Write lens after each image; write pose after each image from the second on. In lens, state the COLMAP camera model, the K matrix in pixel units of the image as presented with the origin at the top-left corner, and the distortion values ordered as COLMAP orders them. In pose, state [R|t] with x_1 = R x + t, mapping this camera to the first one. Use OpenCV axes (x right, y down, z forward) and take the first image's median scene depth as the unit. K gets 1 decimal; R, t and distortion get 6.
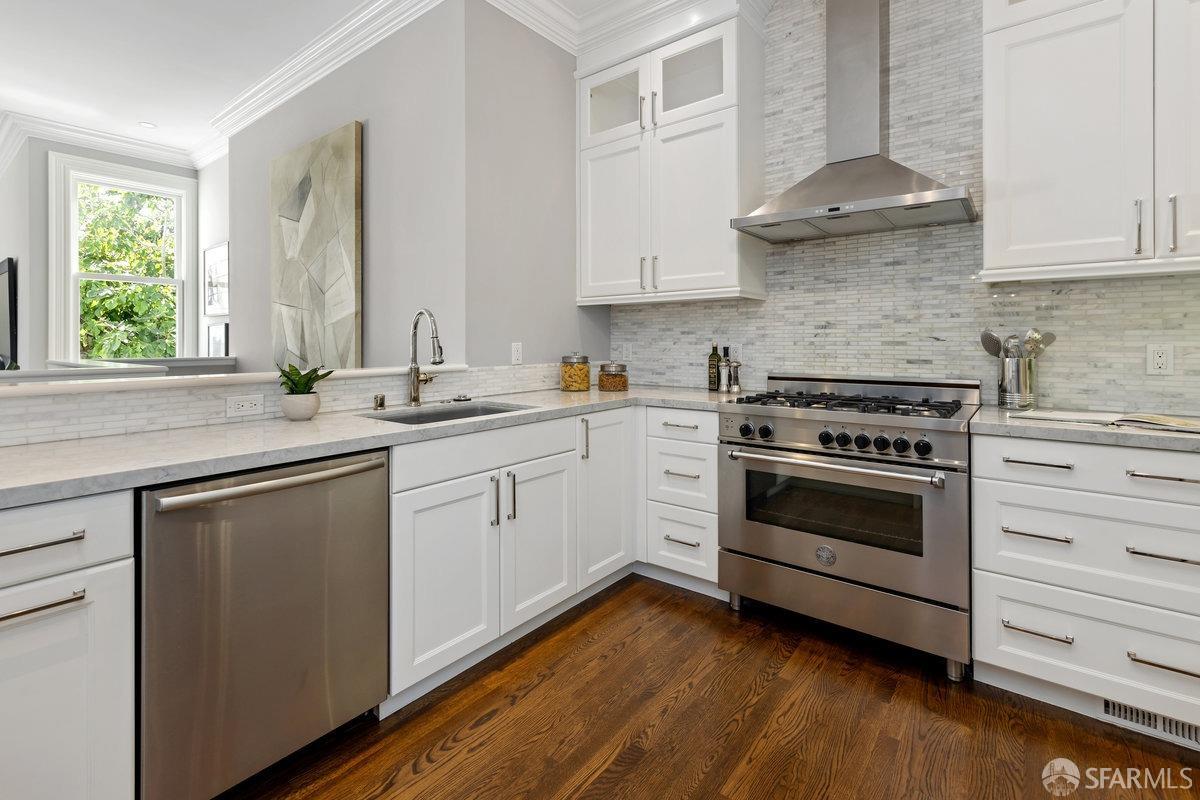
lens RADIAL K [[542.0, 0, 599.3], [0, 542.0, 350.0], [0, 0, 1]] dist [0.001347, 0.000217]
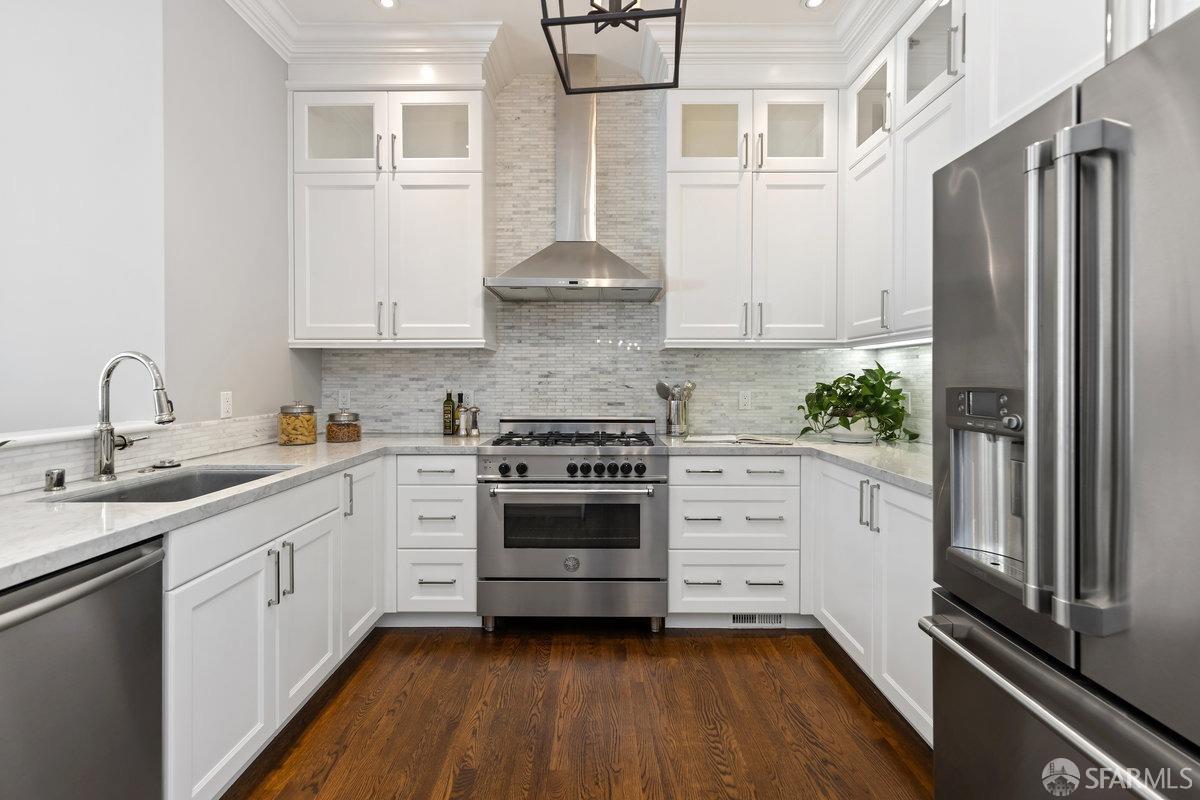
lens RADIAL K [[540.1, 0, 593.9], [0, 540.1, 397.5], [0, 0, 1]] dist [0.000861, 0.000160]
pose [[0.790685, -0.016765, 0.611994, -0.257227], [0.006462, 0.999798, 0.019040, -0.019675], [-0.612189, -0.011099, 0.790633, 0.000974]]
